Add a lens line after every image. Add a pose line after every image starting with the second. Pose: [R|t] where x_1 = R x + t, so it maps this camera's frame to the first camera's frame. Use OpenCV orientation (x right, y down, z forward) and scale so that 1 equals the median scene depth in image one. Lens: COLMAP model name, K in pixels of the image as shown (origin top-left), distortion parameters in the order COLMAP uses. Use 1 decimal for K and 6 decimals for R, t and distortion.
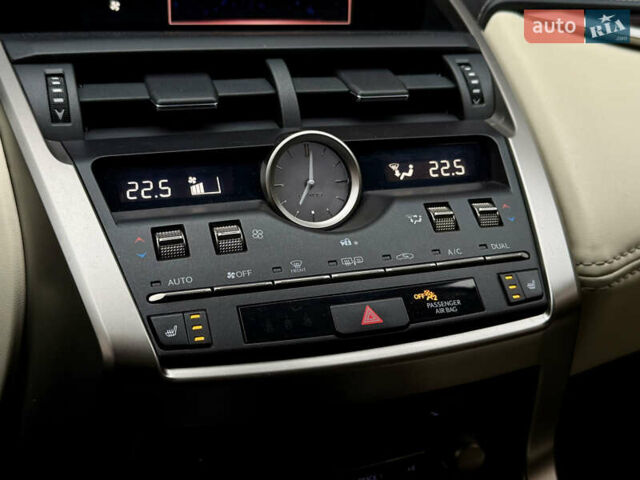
lens RADIAL K [[816.9, 0, 317.2], [0, 816.9, 244.2], [0, 0, 1]] dist [0.141920, 0.000000]
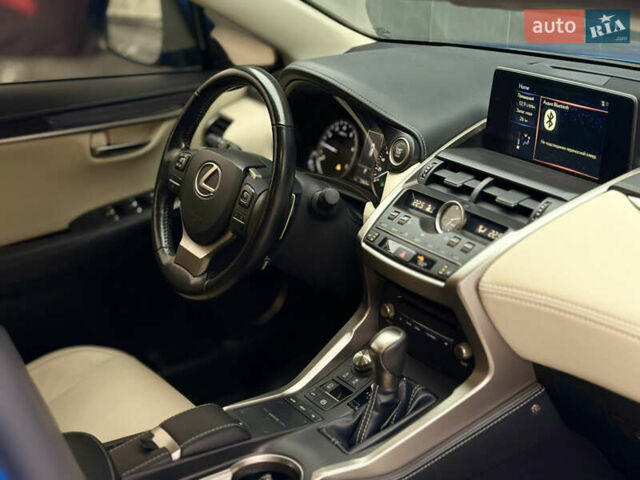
lens RADIAL K [[1095.7, 0, 319.7], [0, 1095.7, 240.4], [0, 0, 1]] dist [0.008702, 0.000000]
pose [[0.222939, 0.277469, -0.934510, 3.252646], [-0.377953, 0.908256, 0.179508, -0.492923], [0.898582, 0.313181, 0.307355, -0.460280]]
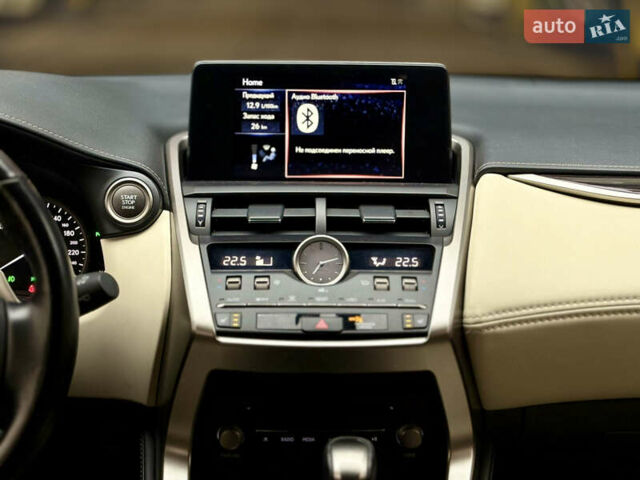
lens RADIAL K [[1156.3, 0, 335.9], [0, 1156.3, 243.2], [0, 0, 1]] dist [0.128047, 0.000000]
pose [[0.946917, 0.039285, -0.319069, 0.850760], [-0.098267, 0.980372, -0.170924, 0.320968], [0.306092, 0.193205, 0.932191, -1.415172]]
